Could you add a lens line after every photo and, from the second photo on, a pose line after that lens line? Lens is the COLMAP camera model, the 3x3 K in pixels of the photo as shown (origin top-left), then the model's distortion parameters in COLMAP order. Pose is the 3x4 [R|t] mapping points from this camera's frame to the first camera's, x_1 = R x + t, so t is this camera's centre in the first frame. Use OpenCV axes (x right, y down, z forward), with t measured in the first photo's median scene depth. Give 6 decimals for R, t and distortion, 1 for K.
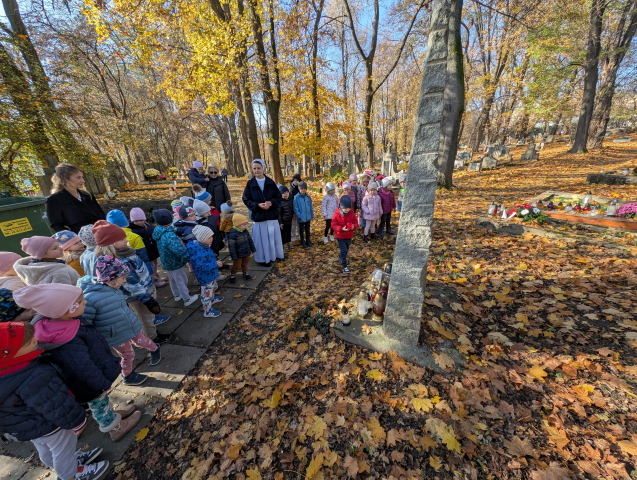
lens RADIAL K [[241.3, 0, 321.9], [0, 241.3, 241.4], [0, 0, 1]] dist [0.000084, -0.000404]
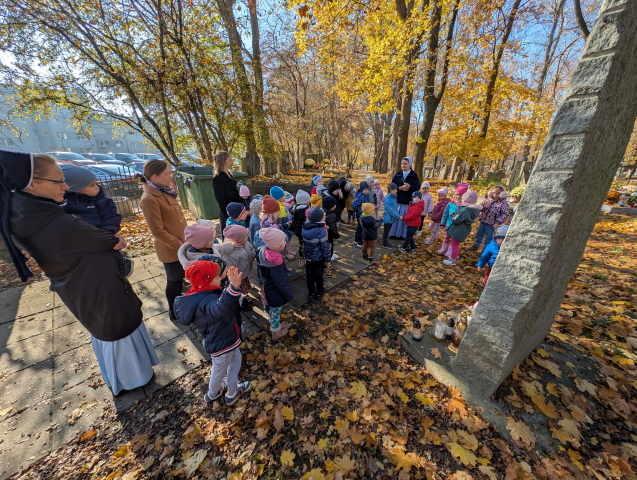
lens RADIAL K [[241.3, 0, 318.0], [0, 241.3, 241.5], [0, 0, 1]] dist [0.000084, -0.000404]
pose [[0.834814, 0.248549, -0.491233, 0.095447], [-0.243725, 0.966936, 0.075049, -0.003827], [0.493644, 0.057074, 0.867789, -0.026322]]
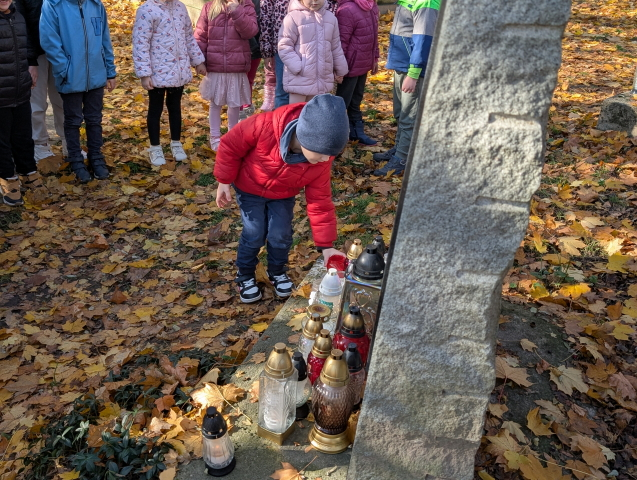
lens RADIAL K [[696.3, 0, 331.2], [0, 696.3, 257.0], [0, 0, 1]] dist [0.017110, 0.000000]
pose [[0.970478, -0.014825, 0.240733, 0.022633], [-0.018675, 0.990494, 0.136285, -0.006822], [-0.240465, -0.136758, 0.960975, 0.145658]]
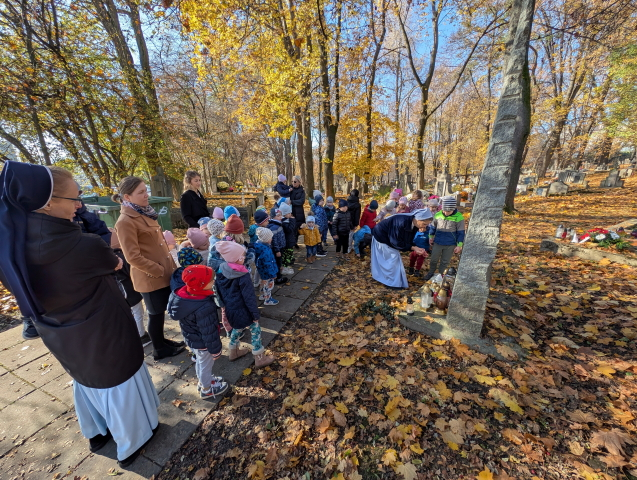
lens RADIAL K [[241.3, 0, 321.4], [0, 241.3, 240.1], [0, 0, 1]] dist [0.000084, -0.000404]
pose [[0.982252, 0.075970, -0.171490, -0.089941], [-0.089645, 0.993262, -0.073451, 0.075802], [0.164754, 0.087520, 0.982444, -0.137669]]
